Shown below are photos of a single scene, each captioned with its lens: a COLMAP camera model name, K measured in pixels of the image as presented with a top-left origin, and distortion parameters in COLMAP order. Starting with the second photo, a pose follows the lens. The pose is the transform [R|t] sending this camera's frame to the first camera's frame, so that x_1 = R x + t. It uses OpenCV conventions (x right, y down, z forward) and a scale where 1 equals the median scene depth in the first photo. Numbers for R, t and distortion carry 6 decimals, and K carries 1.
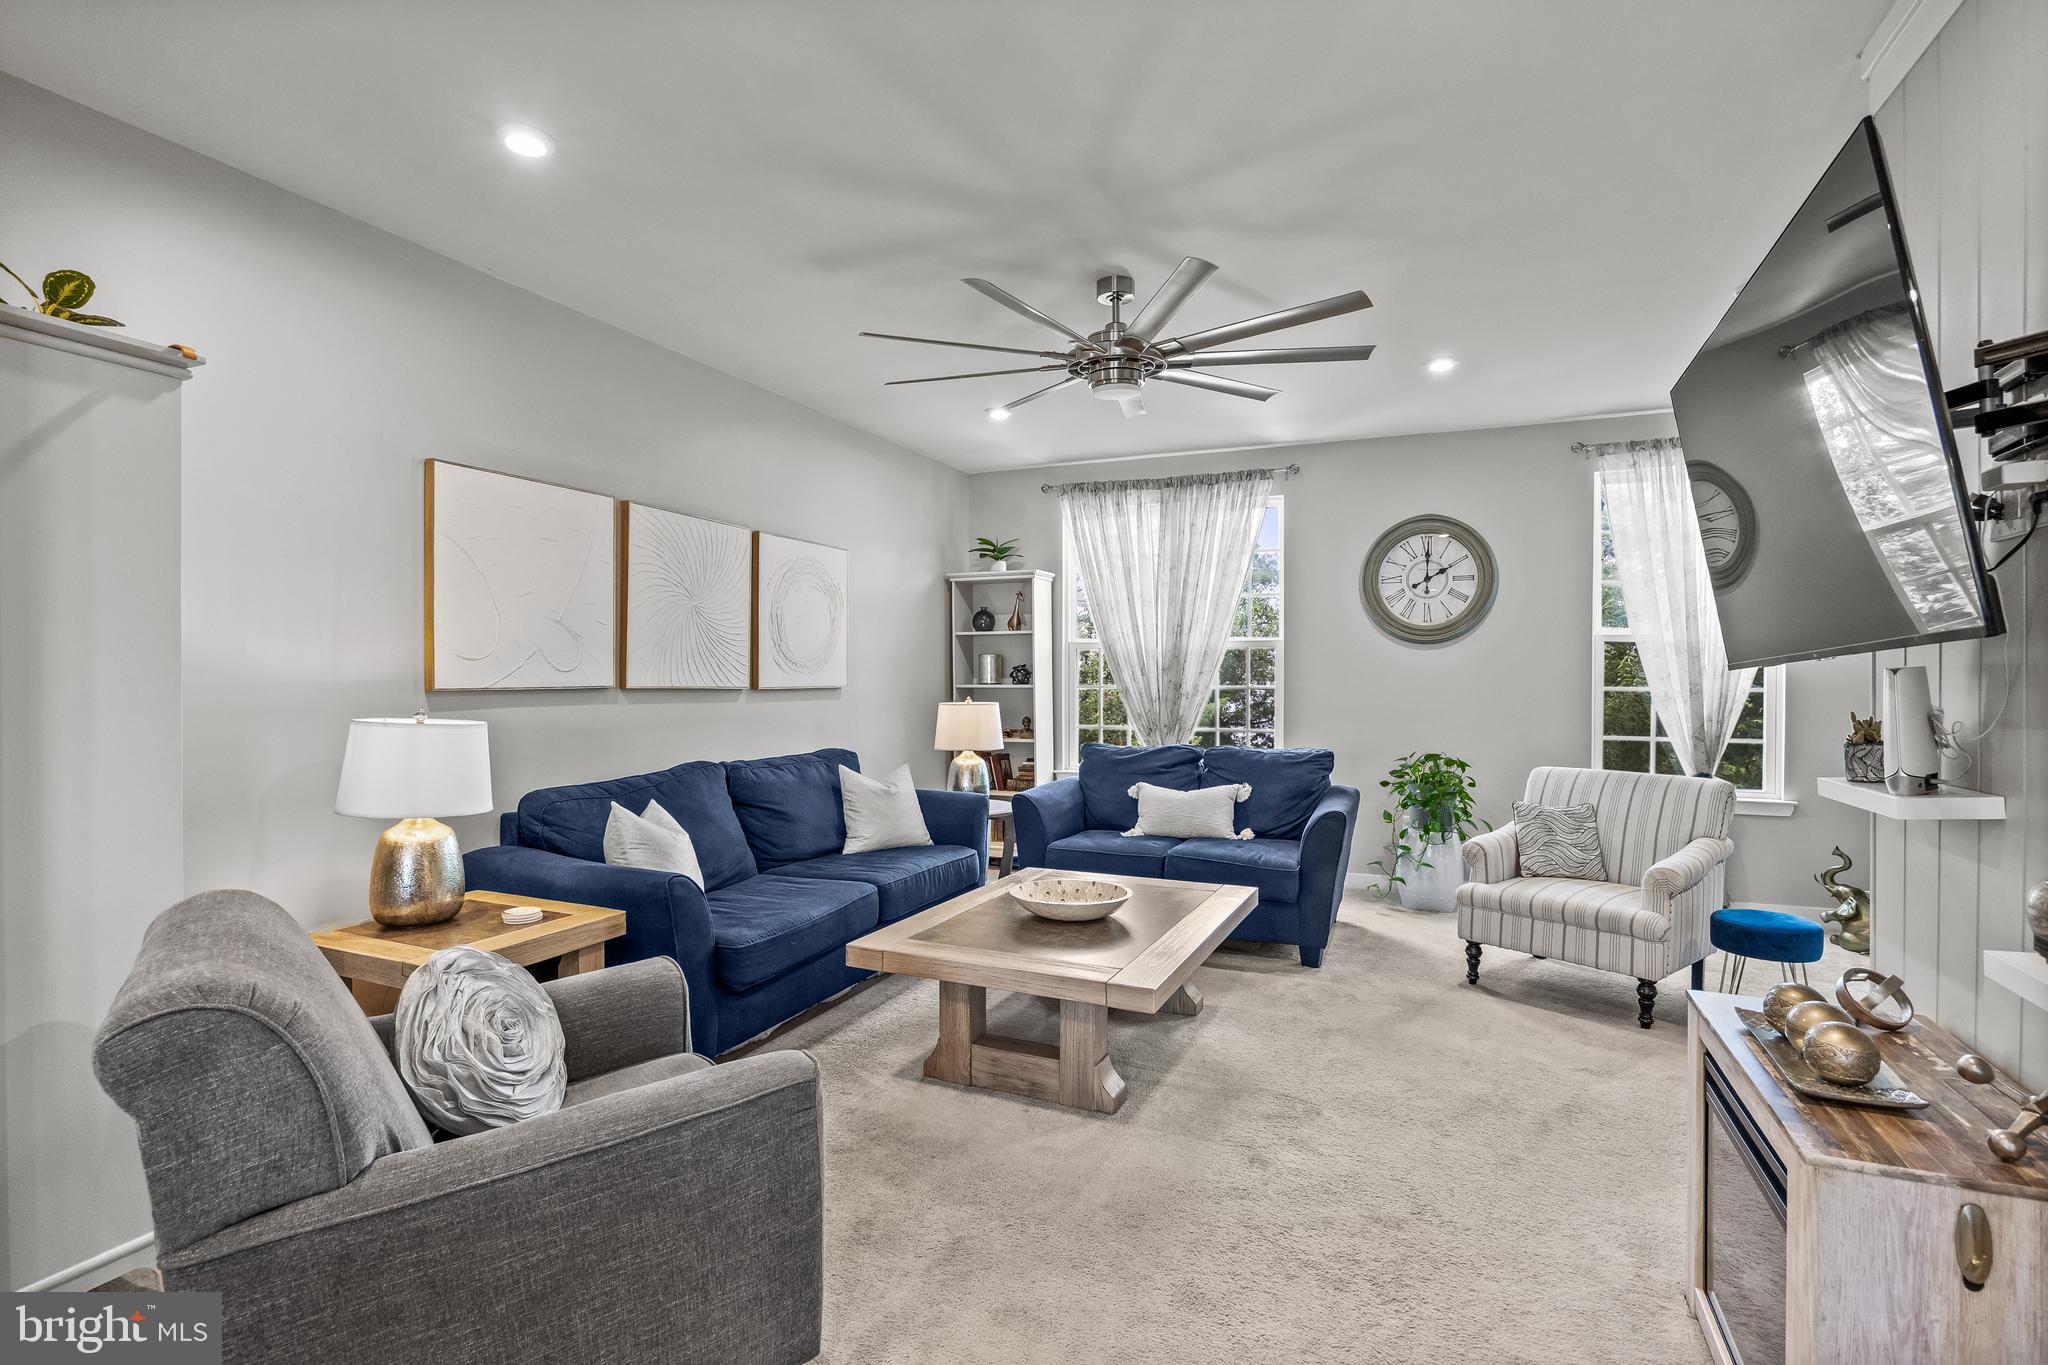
lens RADIAL K [[962.5, 0, 1026.5], [0, 962.5, 684.0], [0, 0, 1]] dist [-0.012013, -0.001280]
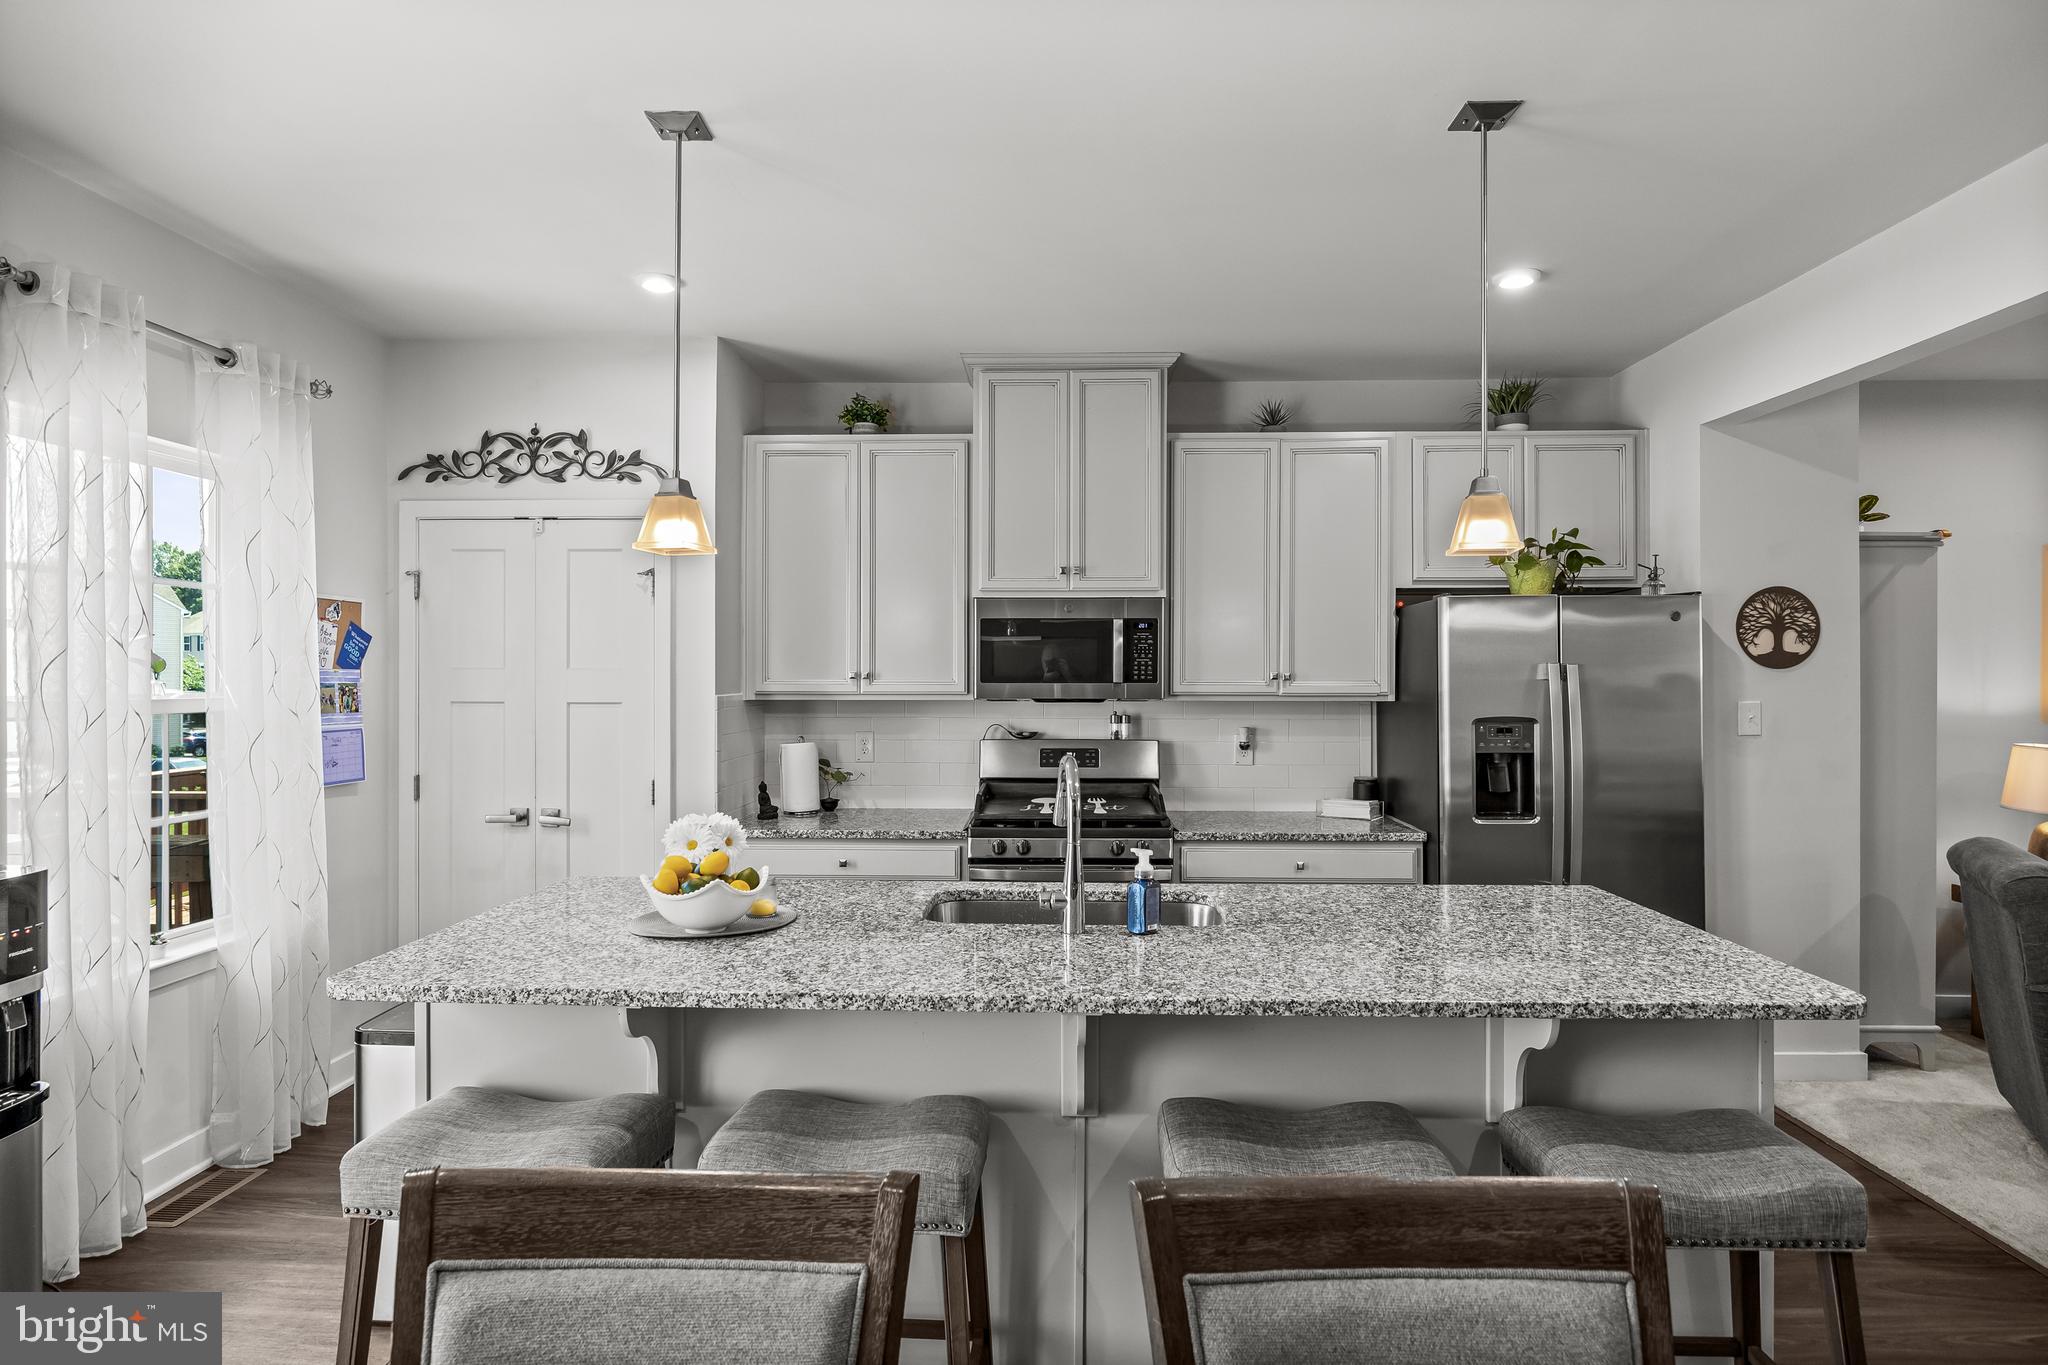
lens RADIAL K [[1074.6, 0, 1036.7], [0, 1074.6, 688.3], [0, 0, 1]] dist [-0.020881, -0.000528]
pose [[0.362401, 0.001927, -0.932020, 0.144736], [-0.008280, 0.999965, -0.001152, -0.018768], [0.931985, 0.008134, 0.362404, -0.550435]]
